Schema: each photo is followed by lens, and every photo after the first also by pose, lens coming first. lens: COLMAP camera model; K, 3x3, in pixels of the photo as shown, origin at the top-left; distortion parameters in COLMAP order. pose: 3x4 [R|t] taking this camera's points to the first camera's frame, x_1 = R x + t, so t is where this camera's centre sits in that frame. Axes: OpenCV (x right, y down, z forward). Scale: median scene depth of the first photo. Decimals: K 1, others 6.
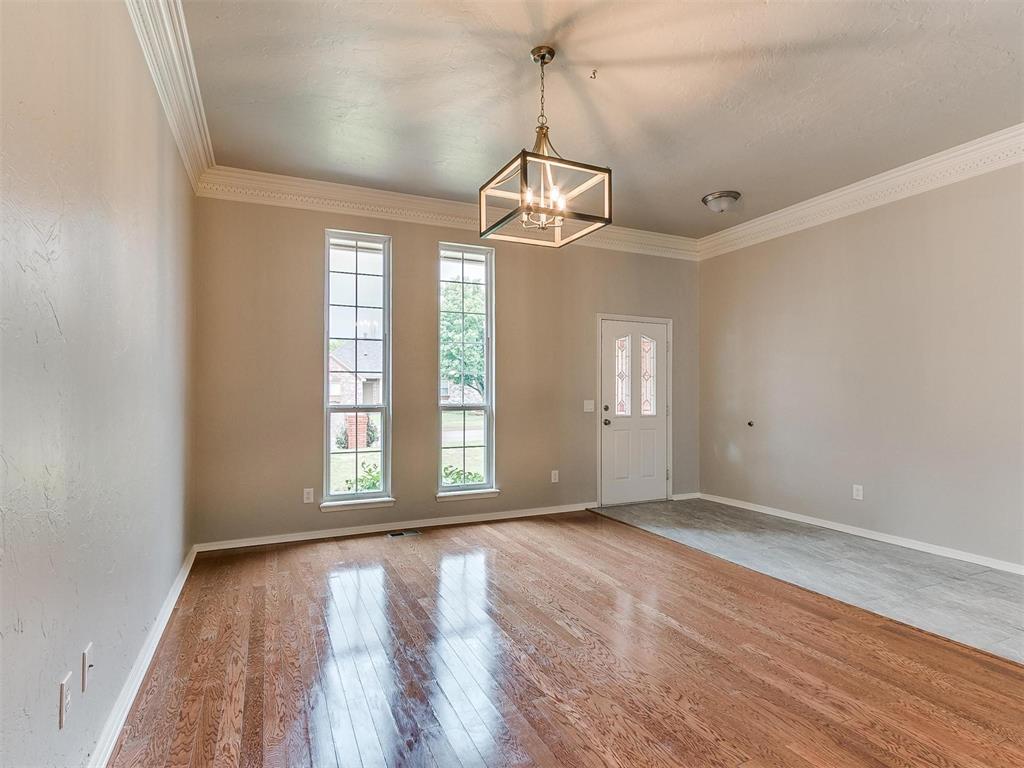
lens RADIAL K [[532.7, 0, 523.6], [0, 532.7, 389.2], [0, 0, 1]] dist [-0.000184, -0.001230]
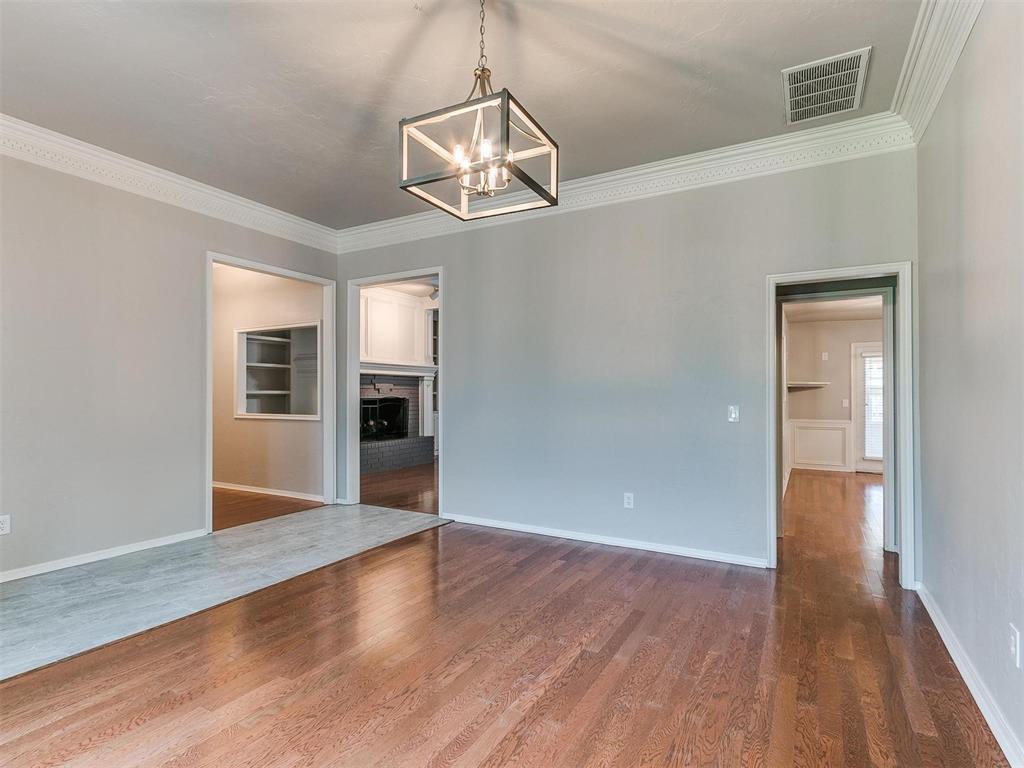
lens RADIAL K [[525.3, 0, 508.9], [0, 525.3, 388.1], [0, 0, 1]] dist [-0.001435, -0.000960]
pose [[-0.562914, 0.006756, 0.826488, -0.539846], [-0.007992, 0.999875, -0.013616, 0.008536], [-0.826477, -0.014270, -0.562789, 1.168550]]
